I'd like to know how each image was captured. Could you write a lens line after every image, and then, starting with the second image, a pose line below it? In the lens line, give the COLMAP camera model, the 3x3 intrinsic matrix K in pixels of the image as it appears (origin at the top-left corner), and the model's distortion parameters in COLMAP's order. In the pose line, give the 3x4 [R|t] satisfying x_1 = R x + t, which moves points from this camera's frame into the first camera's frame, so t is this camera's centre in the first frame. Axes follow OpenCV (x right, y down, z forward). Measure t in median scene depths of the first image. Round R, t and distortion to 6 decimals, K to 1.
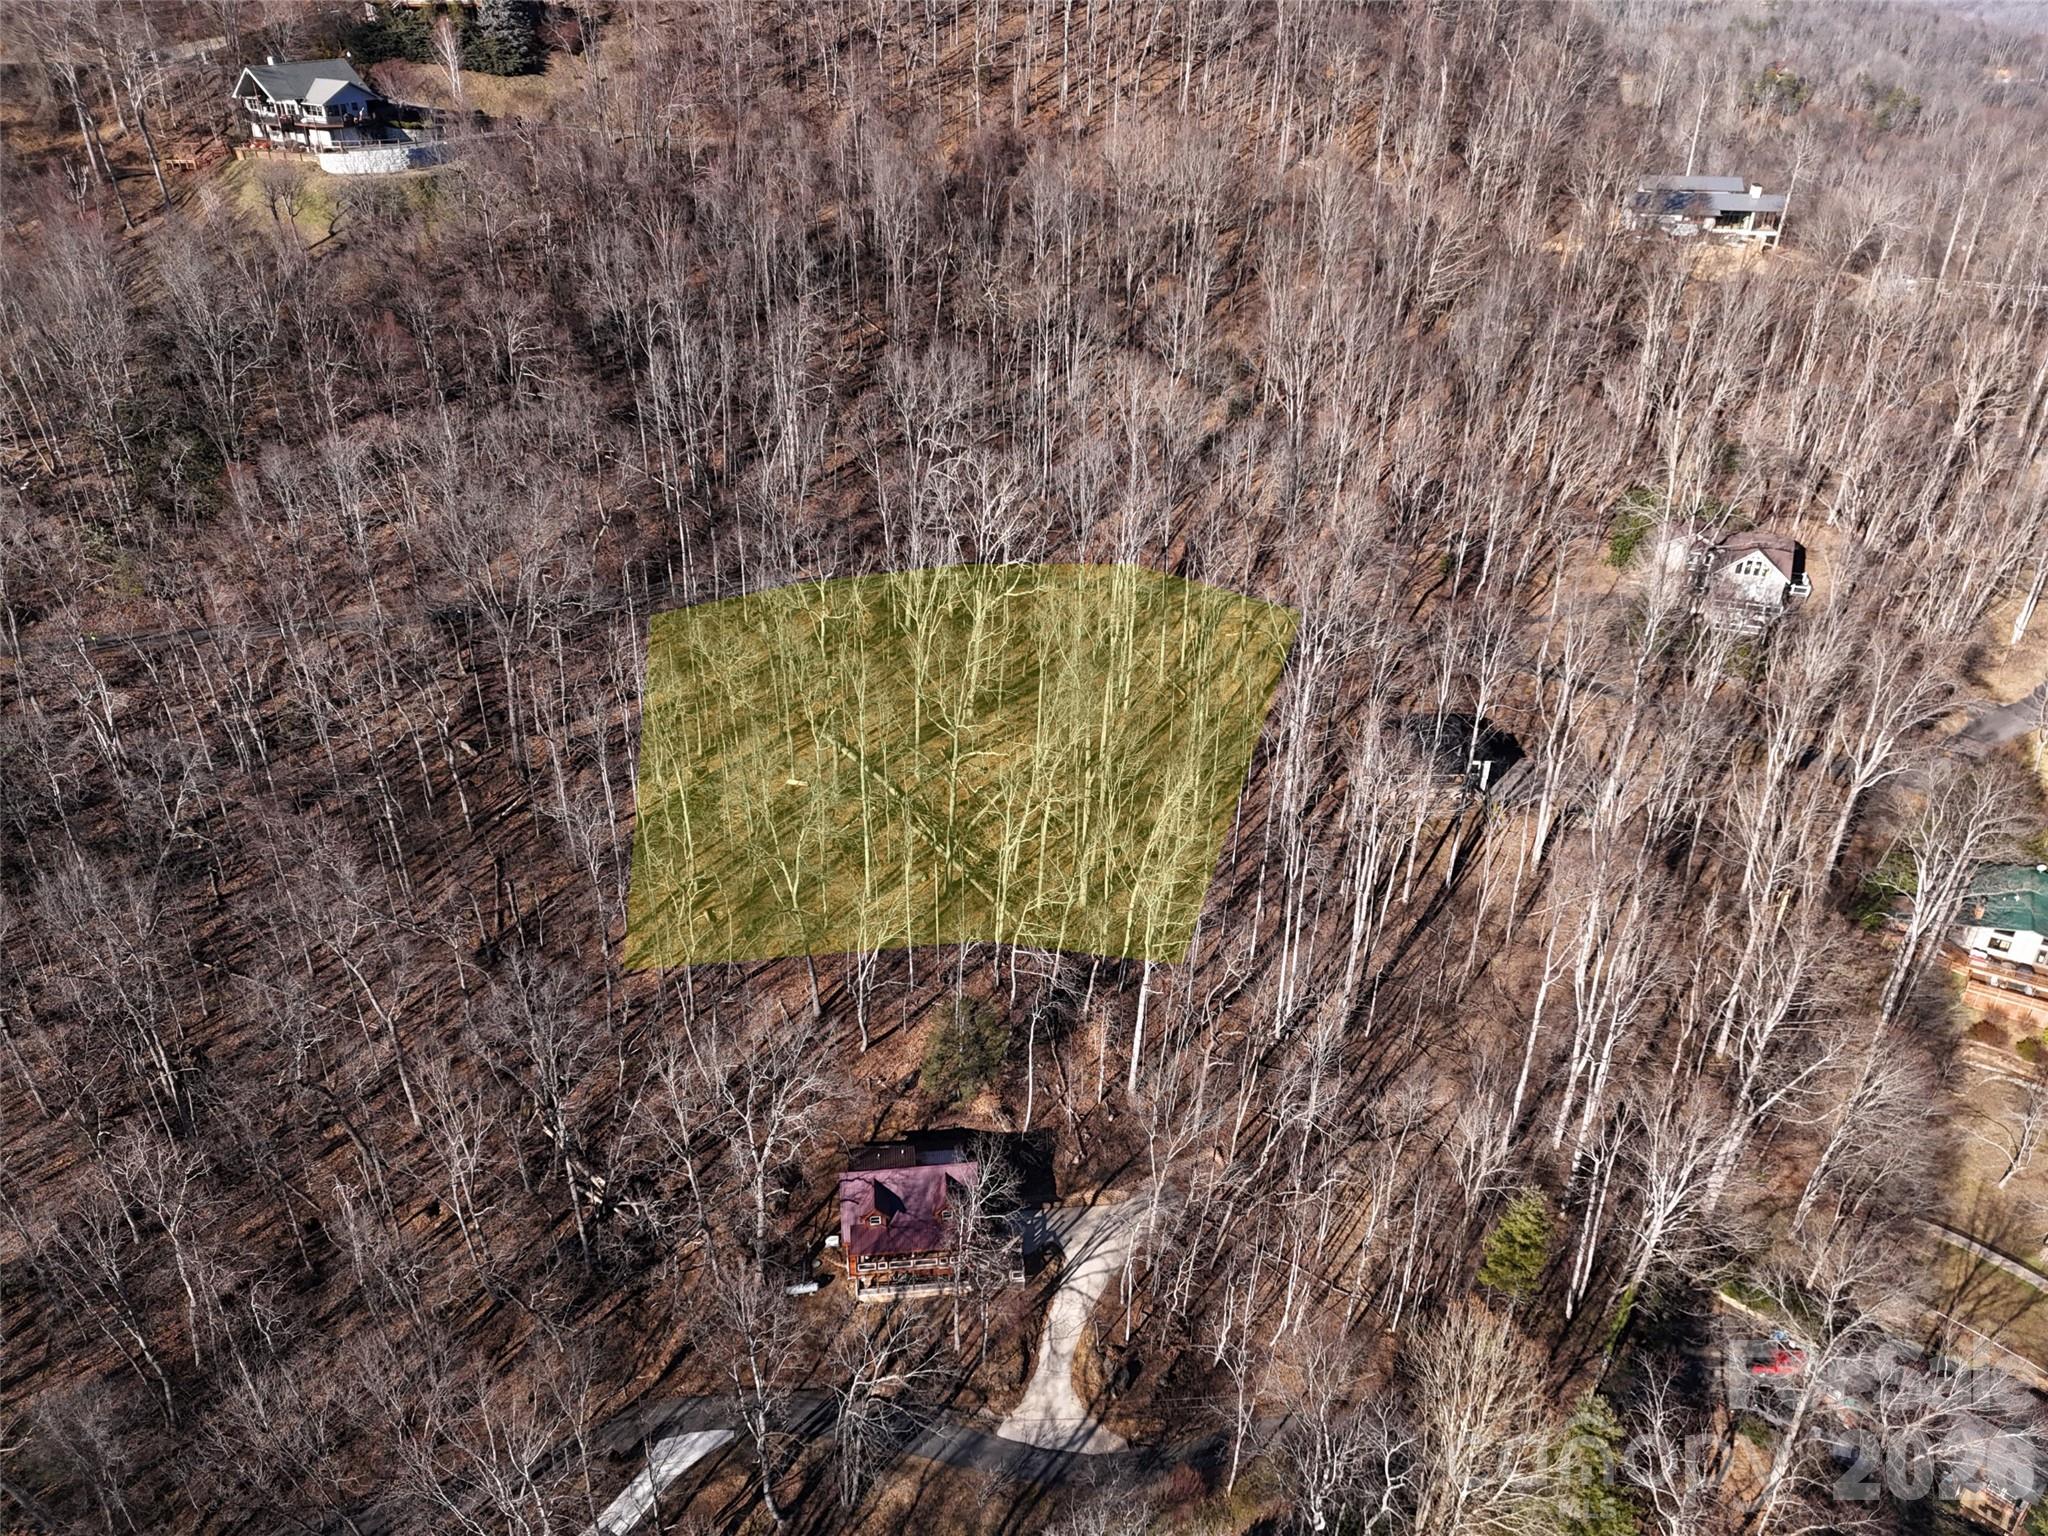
lens RADIAL K [[1455.0, 0, 1024.0], [0, 1455.0, 768.0], [0, 0, 1]] dist [0.043774, -0.000511]
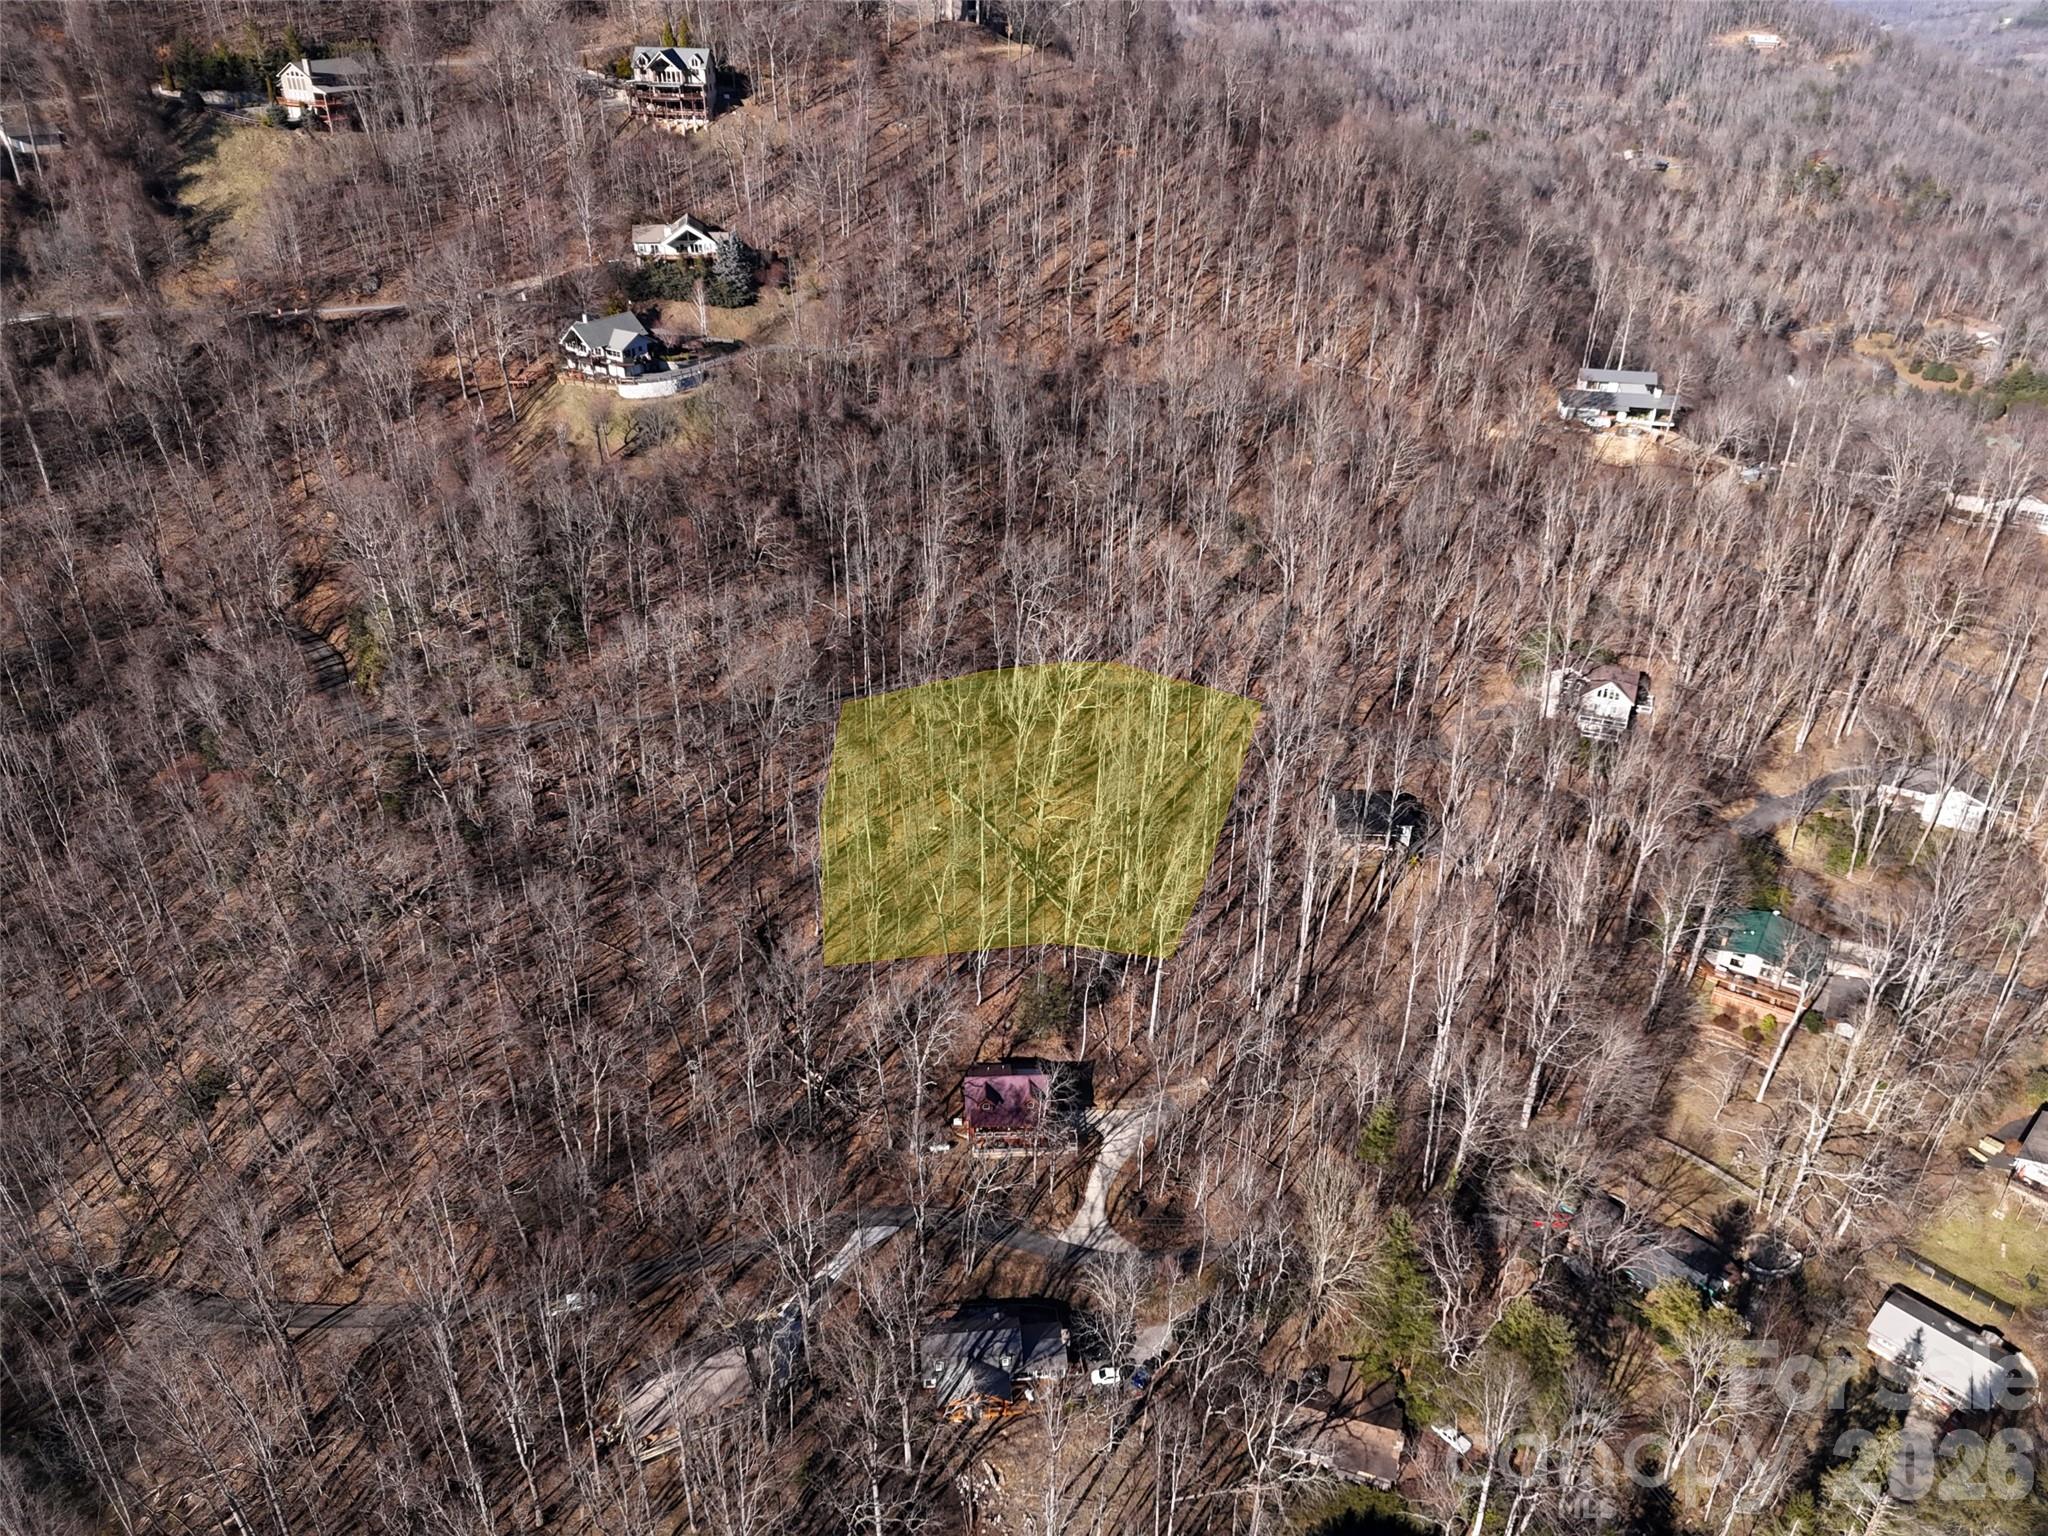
lens RADIAL K [[1455.0, 0, 1024.0], [0, 1455.0, 768.0], [0, 0, 1]] dist [0.043774, -0.000511]
pose [[0.998366, 0.028621, -0.049467, 0.007858], [-0.028938, 0.999565, -0.005710, -0.046486], [0.049282, 0.007132, 0.998759, -0.497153]]
